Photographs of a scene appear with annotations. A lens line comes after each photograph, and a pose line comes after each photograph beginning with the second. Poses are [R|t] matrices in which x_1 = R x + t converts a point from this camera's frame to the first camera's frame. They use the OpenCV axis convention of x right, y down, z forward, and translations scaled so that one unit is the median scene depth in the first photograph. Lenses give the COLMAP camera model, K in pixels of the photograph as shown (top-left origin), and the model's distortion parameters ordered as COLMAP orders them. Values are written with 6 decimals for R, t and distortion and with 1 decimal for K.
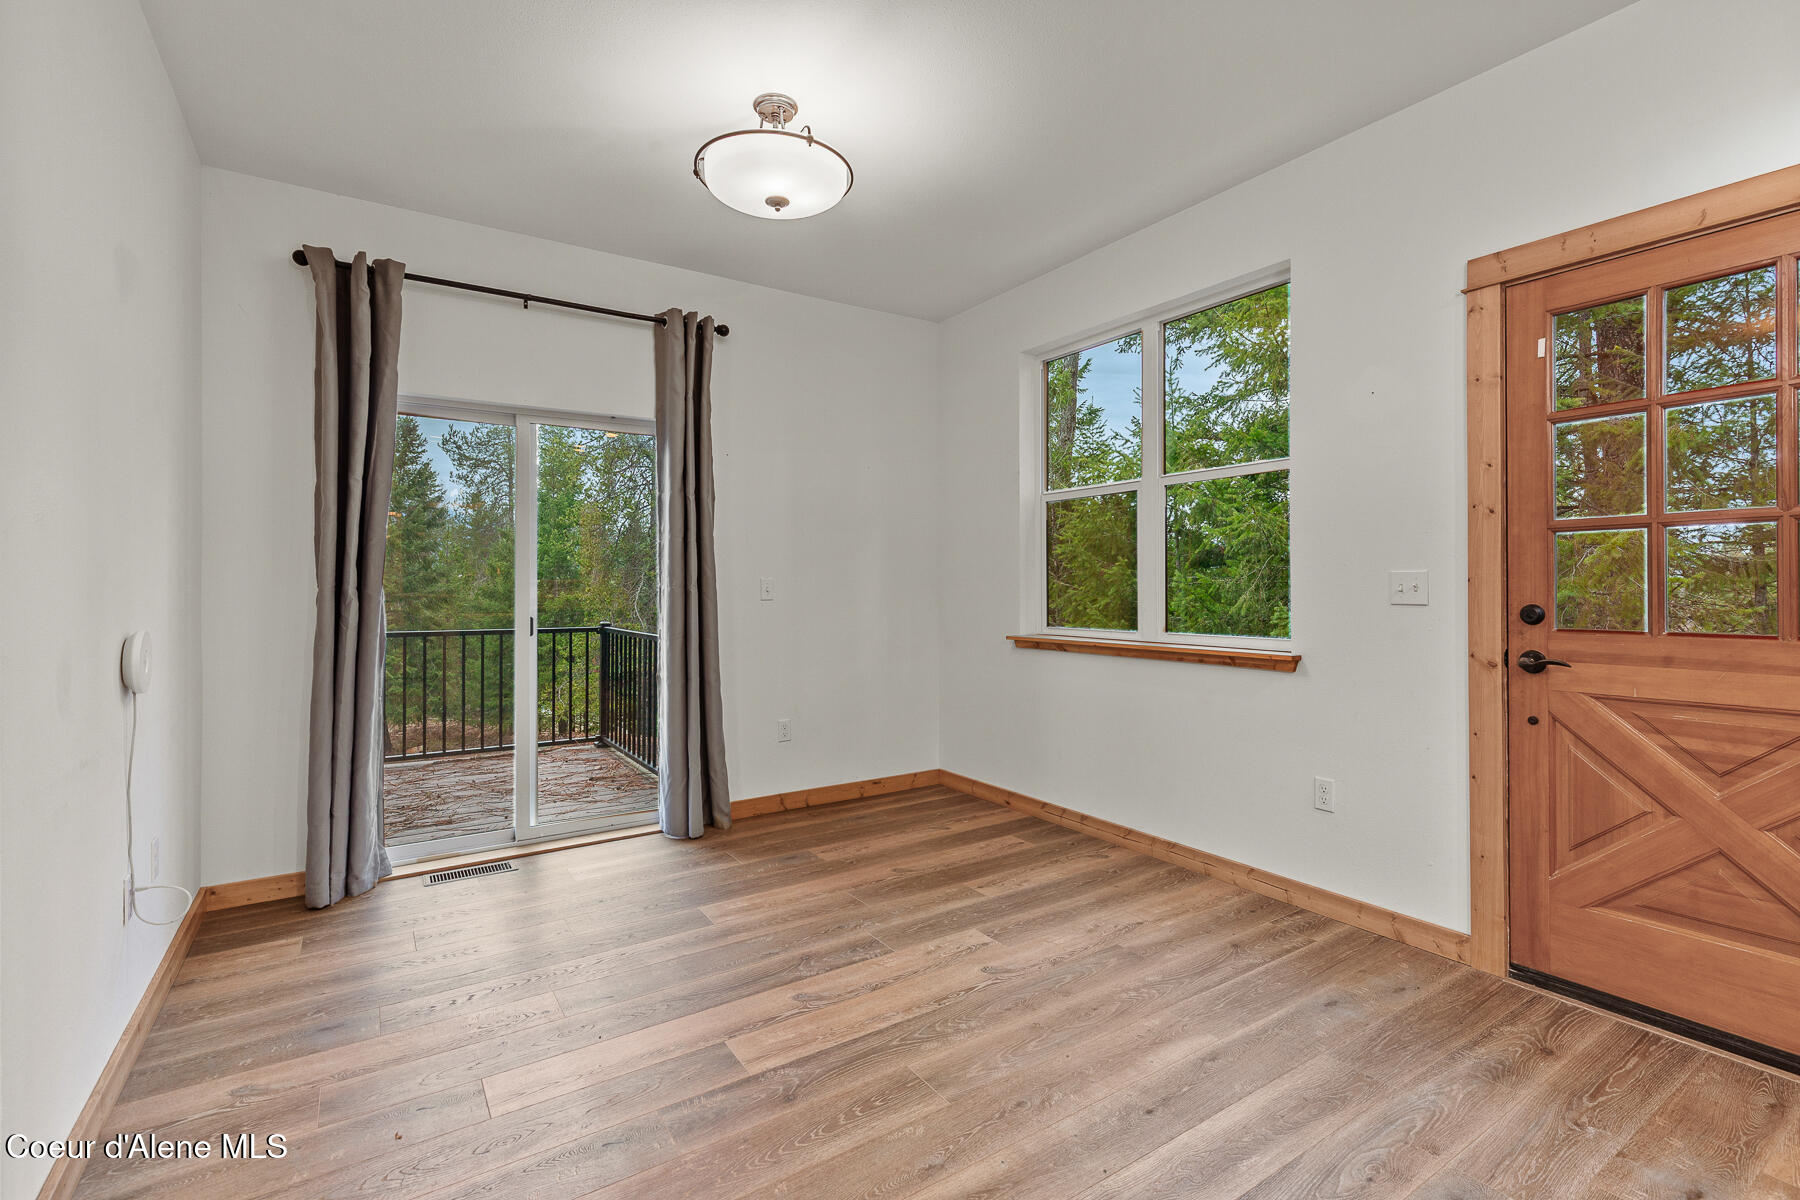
lens RADIAL K [[813.4, 0, 899.6], [0, 813.4, 590.1], [0, 0, 1]] dist [0.004408, 0.000391]
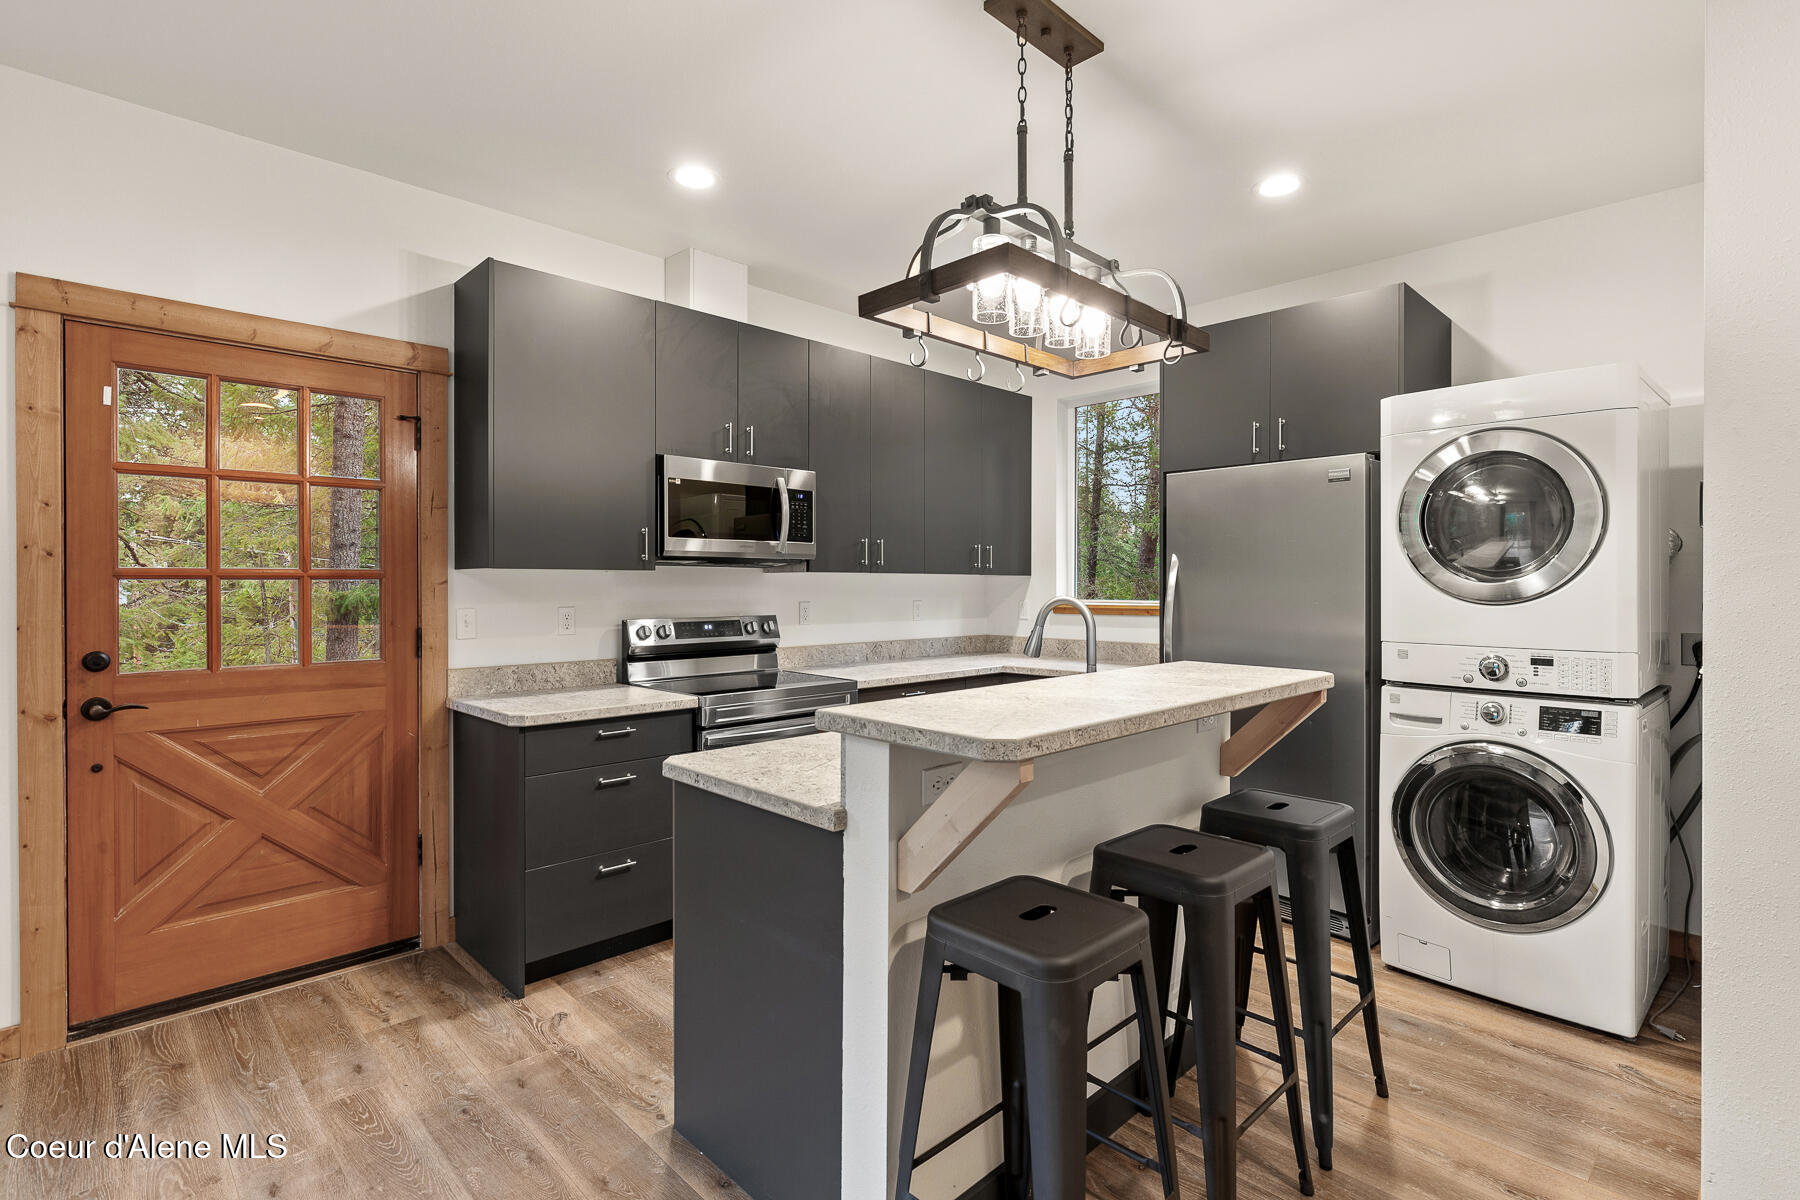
lens RADIAL K [[863.4, 0, 896.7], [0, 863.4, 590.9], [0, 0, 1]] dist [0.003429, 0.000981]
pose [[-0.181274, -0.006971, 0.983408, -0.453640], [0.001775, 0.999971, 0.007415, -0.064368], [-0.983431, 0.003090, -0.181256, 0.244541]]
